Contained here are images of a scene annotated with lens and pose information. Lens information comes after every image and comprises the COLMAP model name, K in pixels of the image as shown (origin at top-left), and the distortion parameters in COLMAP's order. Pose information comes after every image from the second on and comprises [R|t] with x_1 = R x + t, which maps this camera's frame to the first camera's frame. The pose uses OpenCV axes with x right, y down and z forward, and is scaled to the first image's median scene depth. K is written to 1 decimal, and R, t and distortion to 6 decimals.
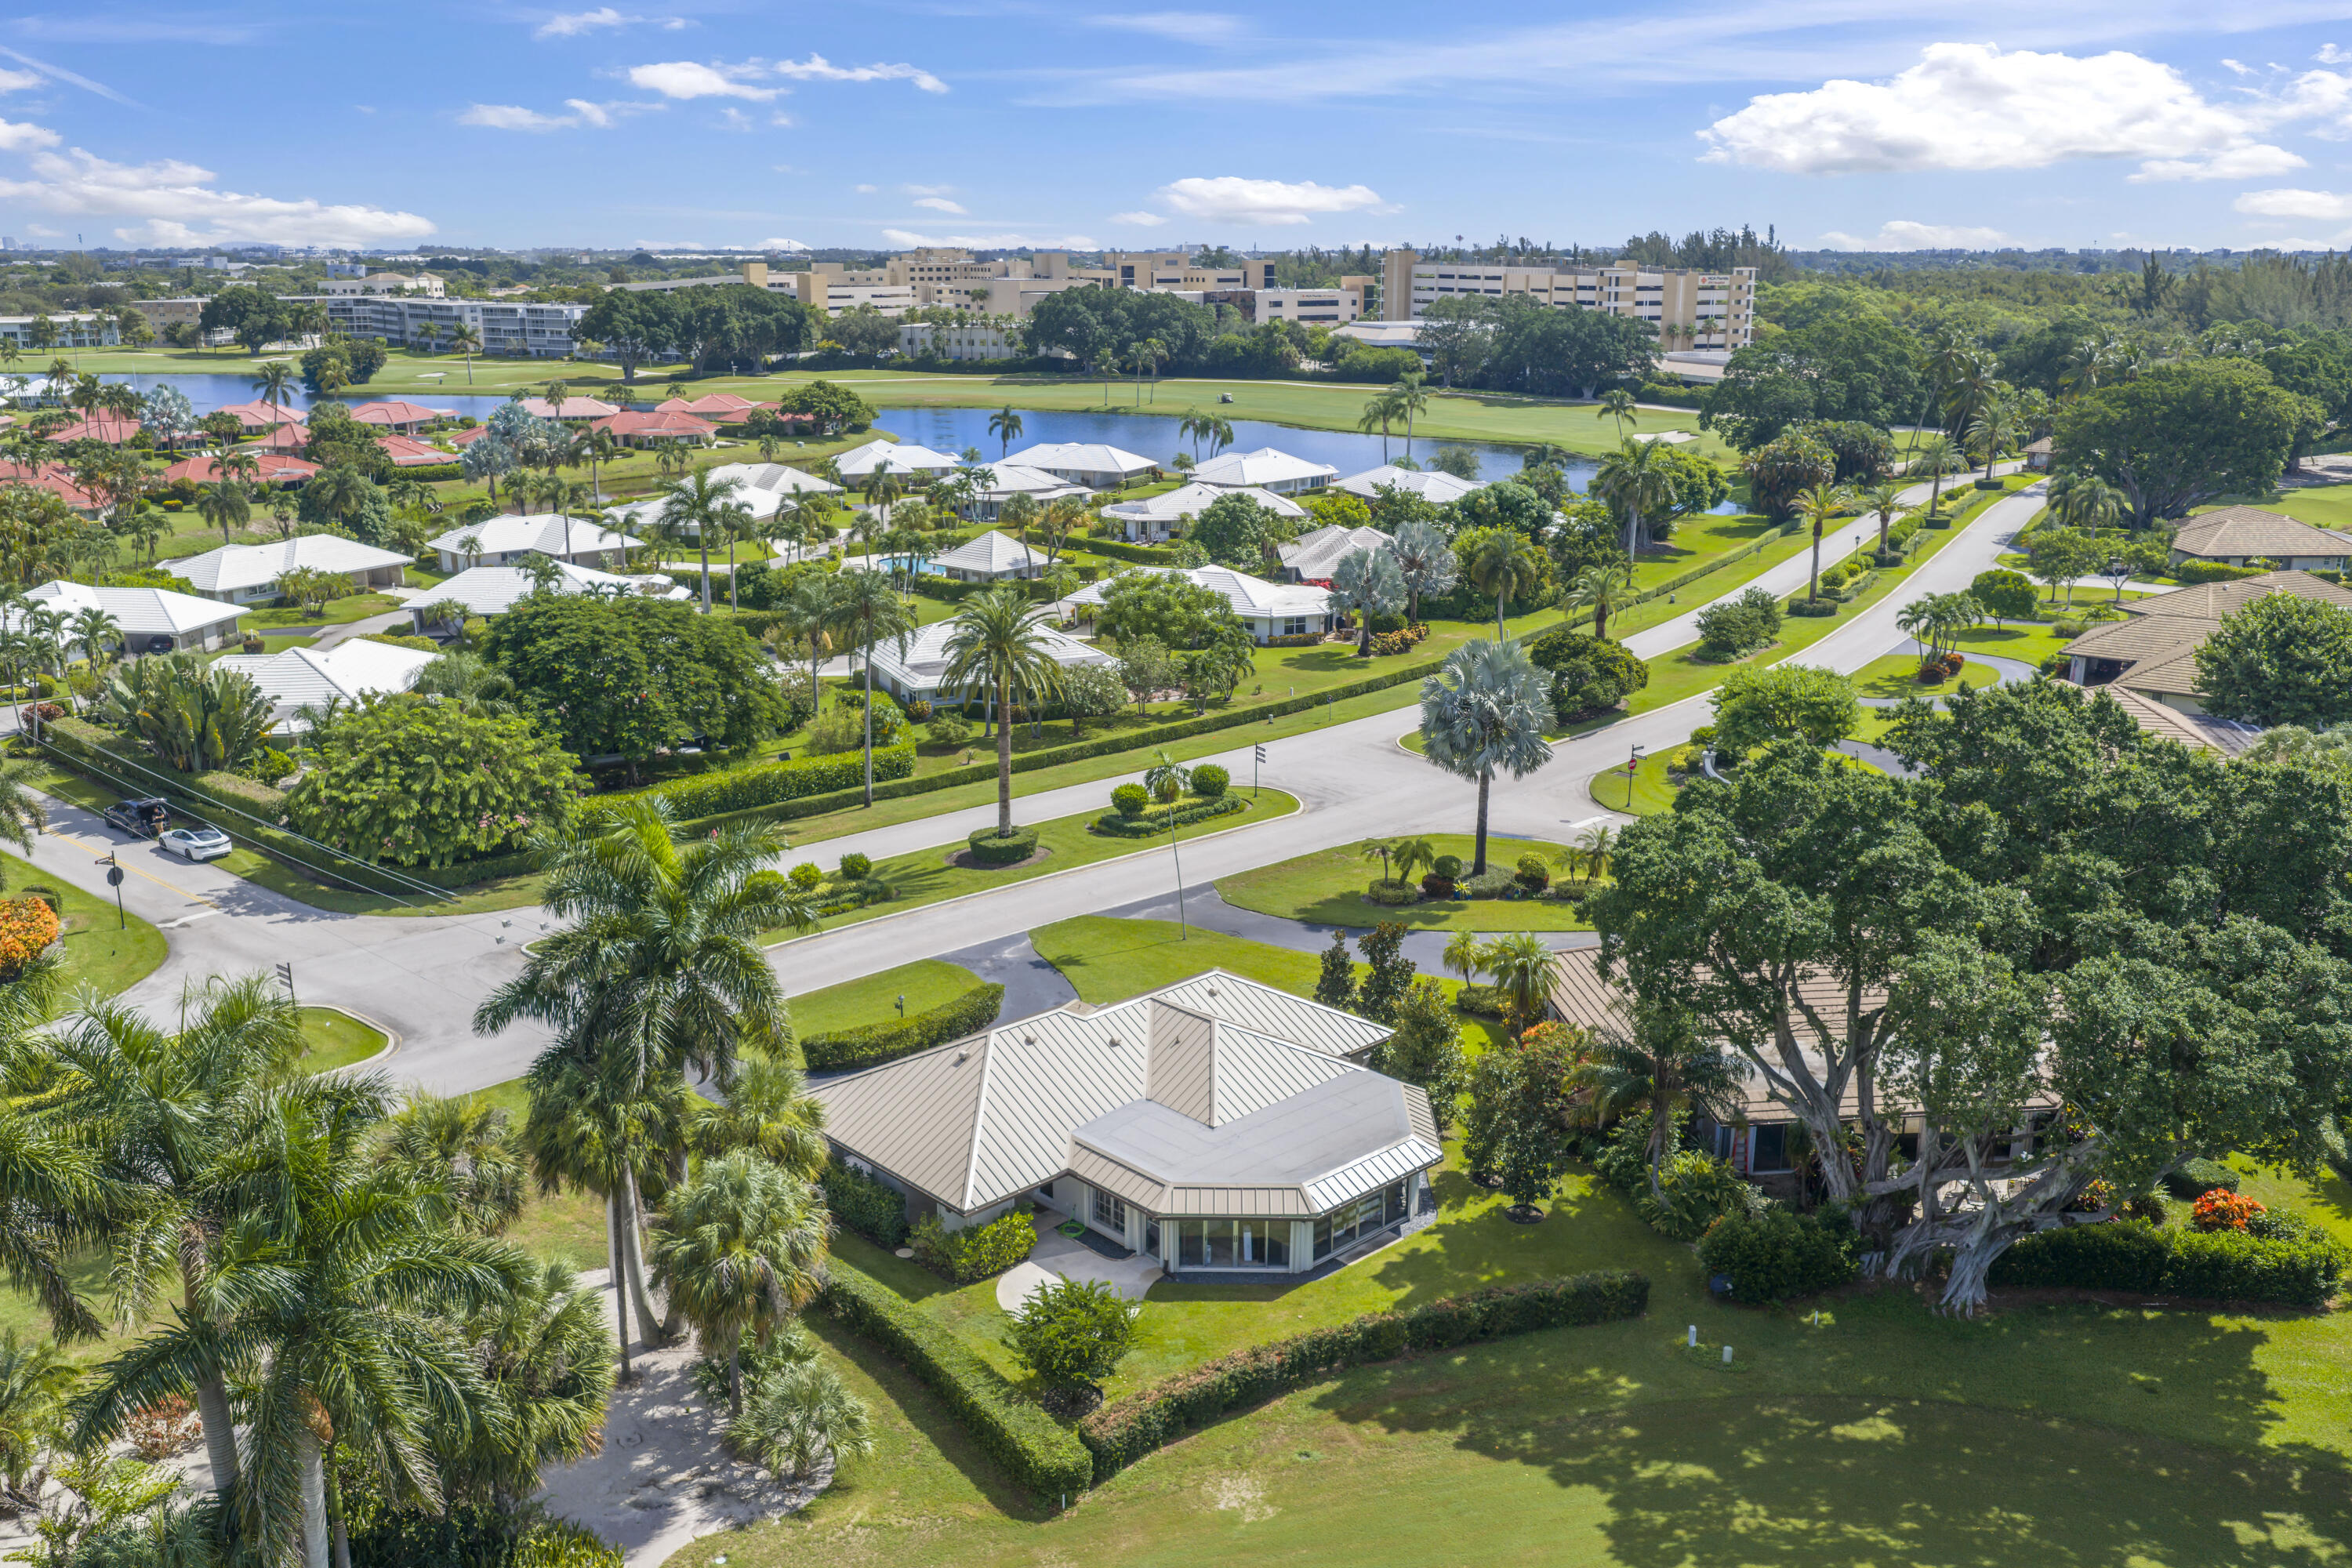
lens RADIAL K [[1935.2, 0, 1176.0], [0, 1935.2, 784.0], [0, 0, 1]] dist [0.008911, -0.008661]
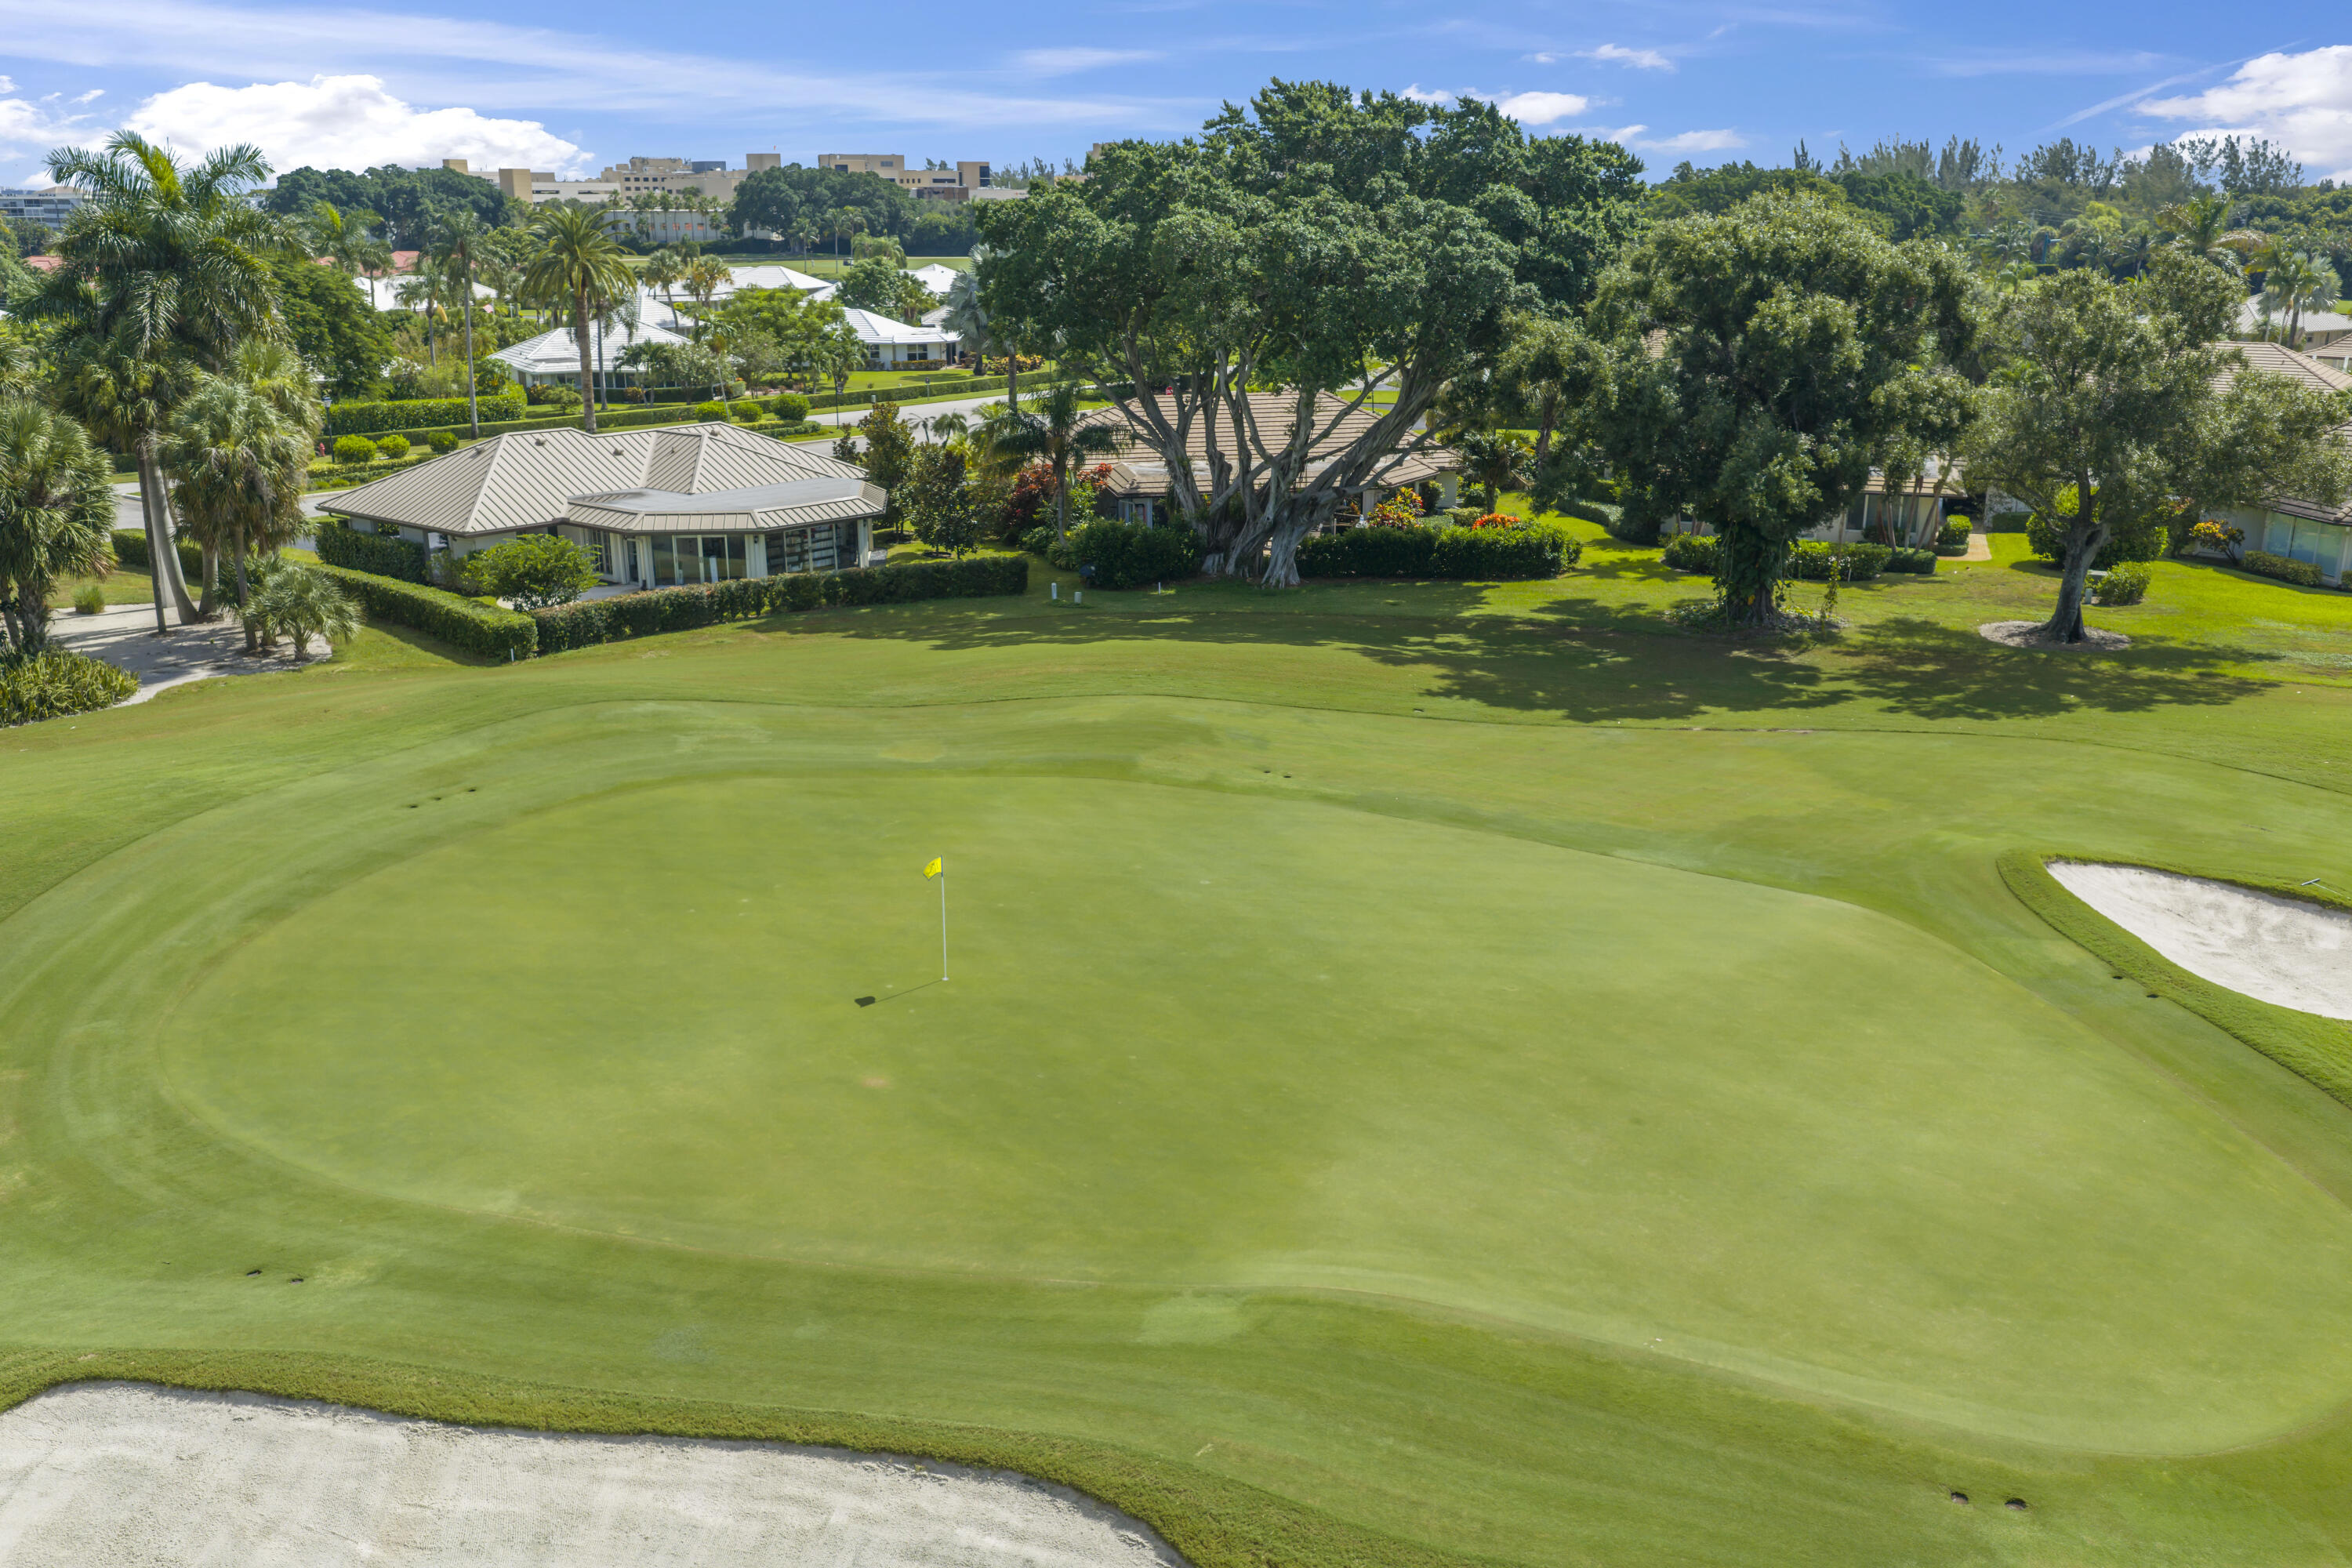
lens RADIAL K [[1935.2, 0, 1176.0], [0, 1935.2, 784.0], [0, 0, 1]] dist [0.008911, -0.008661]
pose [[0.992380, -0.037463, 0.117380, 0.102215], [0.034744, 0.999080, 0.025123, 0.202711], [-0.118213, -0.020853, 0.992769, -0.142599]]
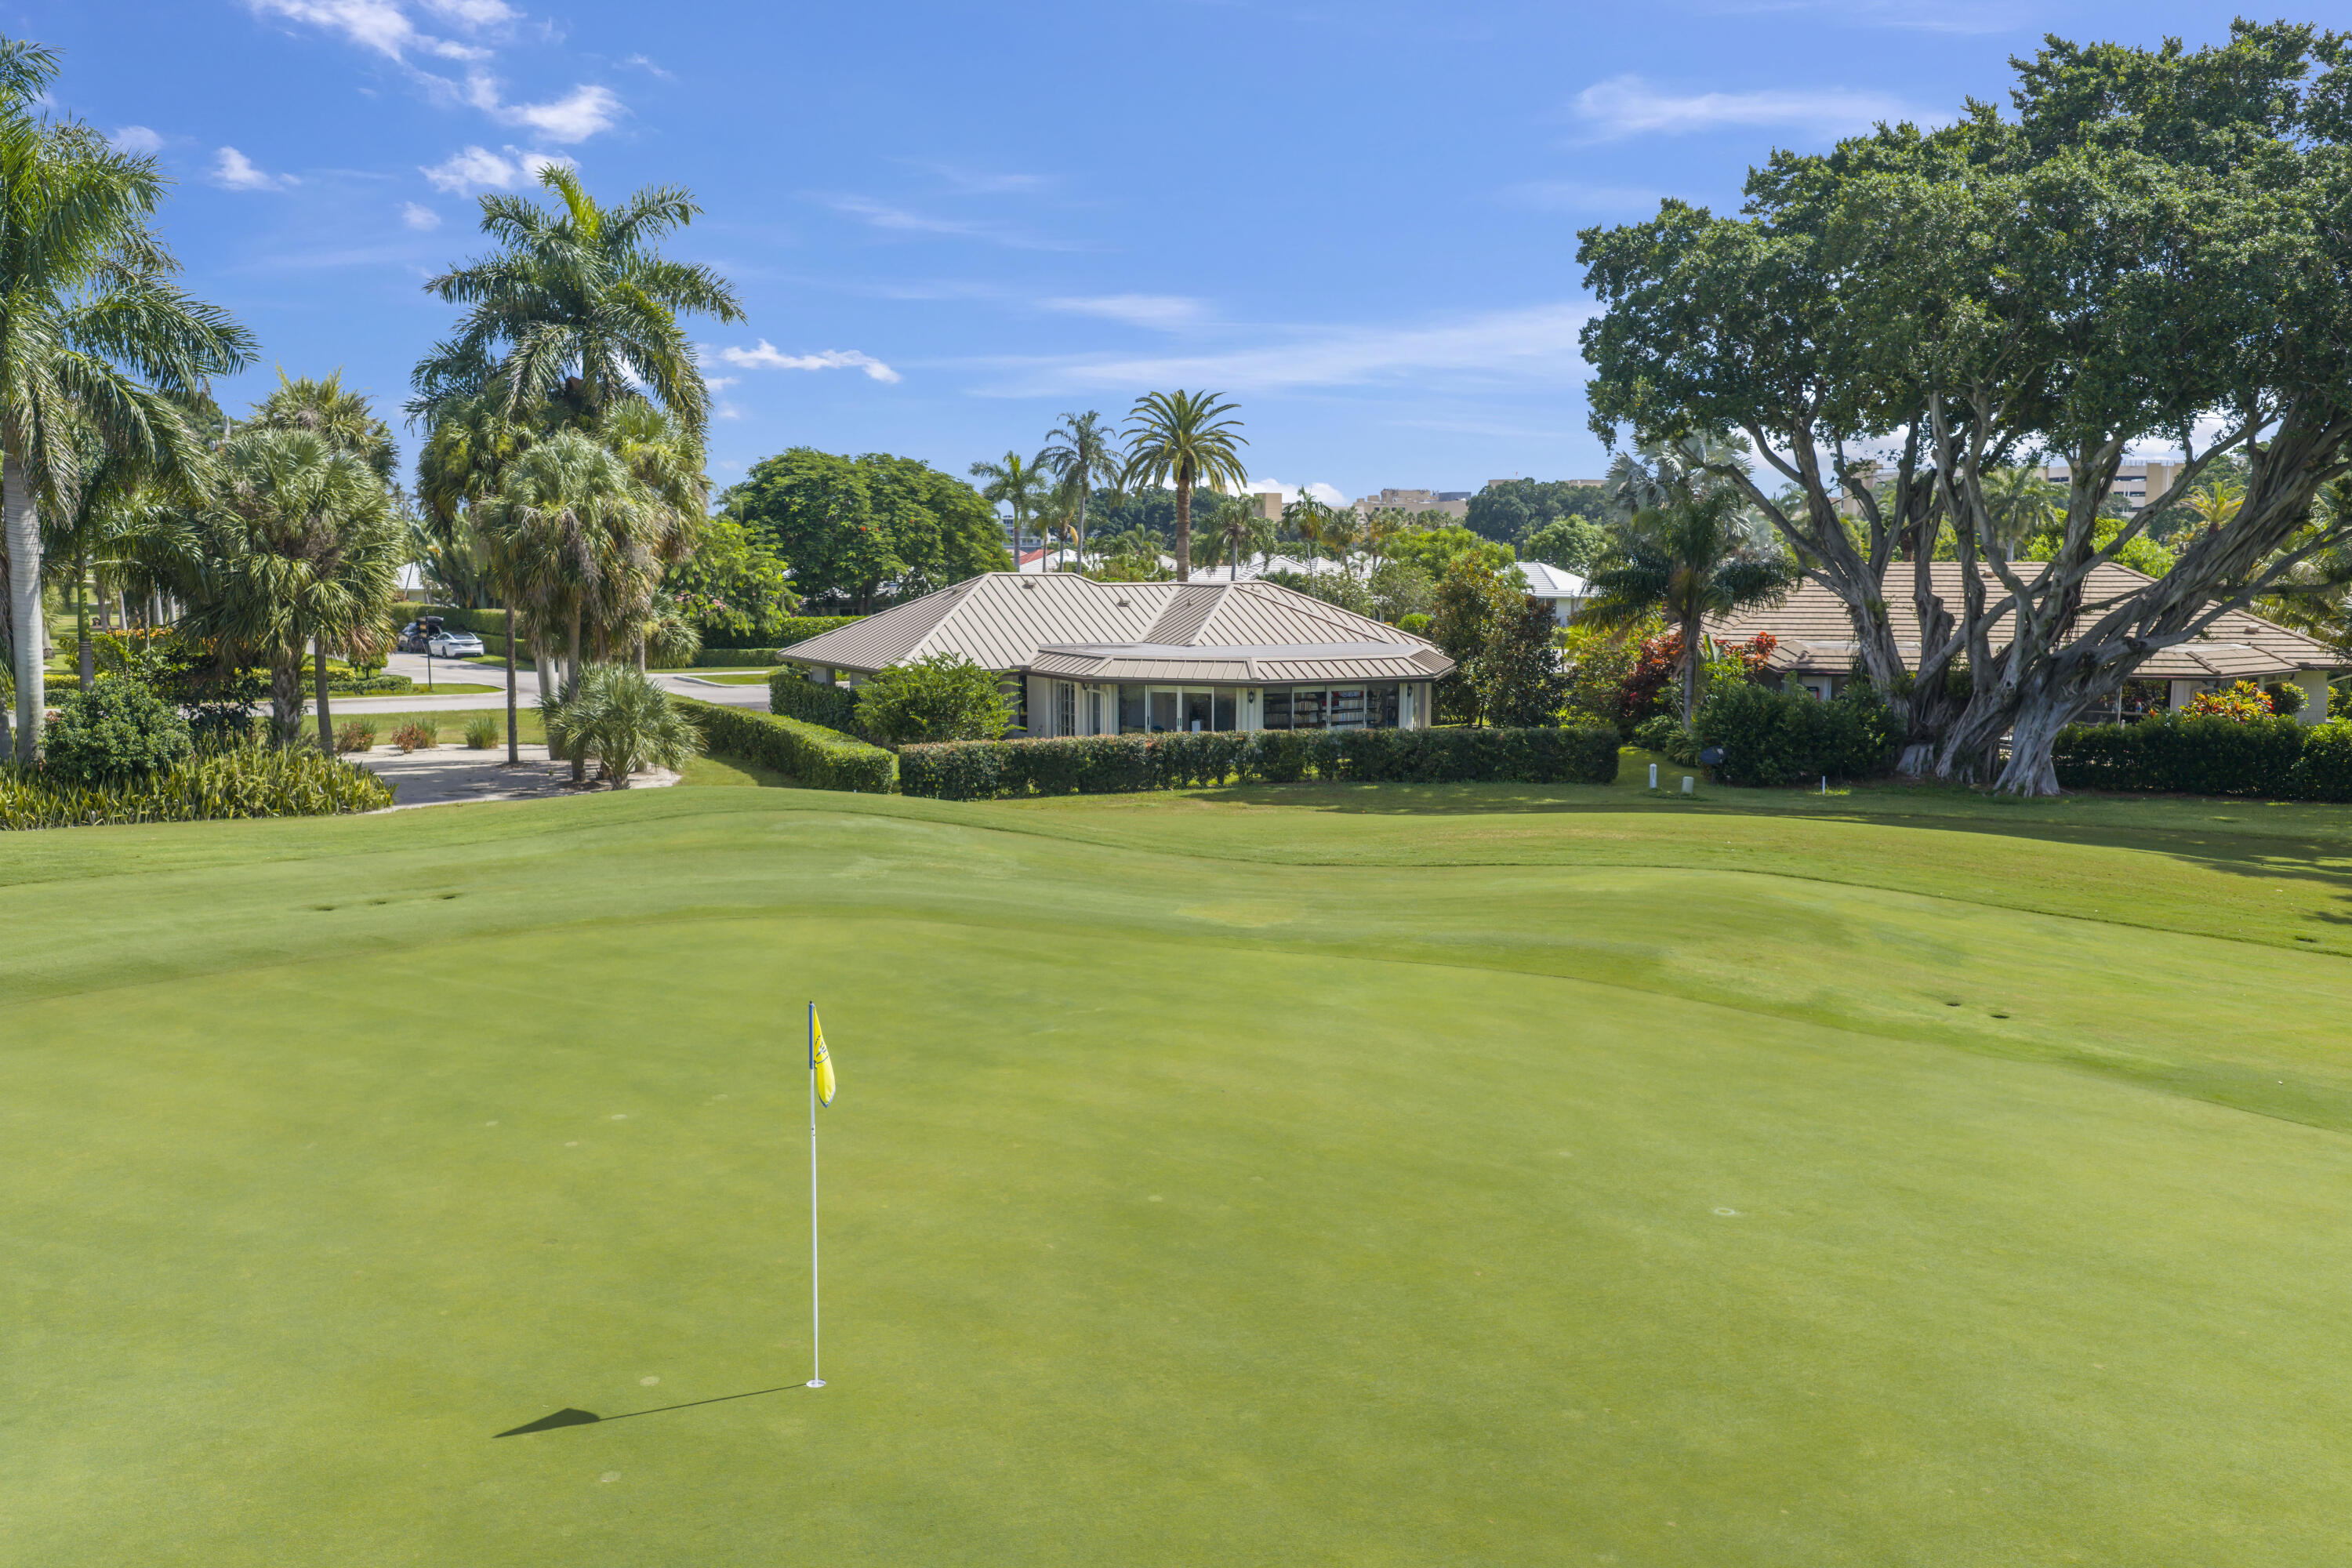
lens RADIAL K [[1934.7, 0, 1181.7], [0, 1934.7, 799.1], [0, 0, 1]] dist [0.002028, -0.012230]
pose [[0.969124, 0.032314, -0.244448, 0.145079], [-0.066351, 0.988985, -0.132314, 0.222491], [0.237480, 0.144448, 0.960593, 0.075481]]
